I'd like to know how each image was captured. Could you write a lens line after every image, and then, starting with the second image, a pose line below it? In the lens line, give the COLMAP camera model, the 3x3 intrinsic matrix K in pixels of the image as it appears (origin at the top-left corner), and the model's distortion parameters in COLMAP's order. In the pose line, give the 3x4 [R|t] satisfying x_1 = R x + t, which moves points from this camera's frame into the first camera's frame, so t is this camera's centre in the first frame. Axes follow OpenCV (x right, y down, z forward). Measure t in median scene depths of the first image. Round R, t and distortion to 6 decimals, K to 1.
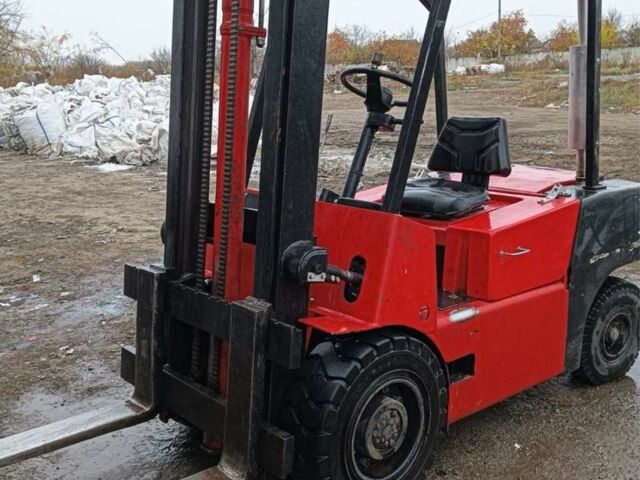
lens RADIAL K [[706.2, 0, 321.9], [0, 706.2, 241.6], [0, 0, 1]] dist [0.049245, 0.000000]
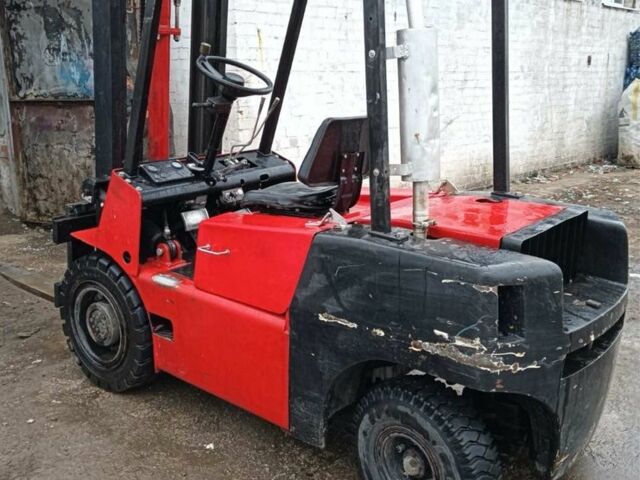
lens RADIAL K [[706.2, 0, 323.3], [0, 706.2, 242.6], [0, 0, 1]] dist [0.049245, 0.000000]
pose [[0.169371, 0.263061, -0.949796, 1.224004], [-0.230202, 0.947621, 0.221408, -0.247262], [0.958290, 0.181144, 0.221057, 0.925857]]
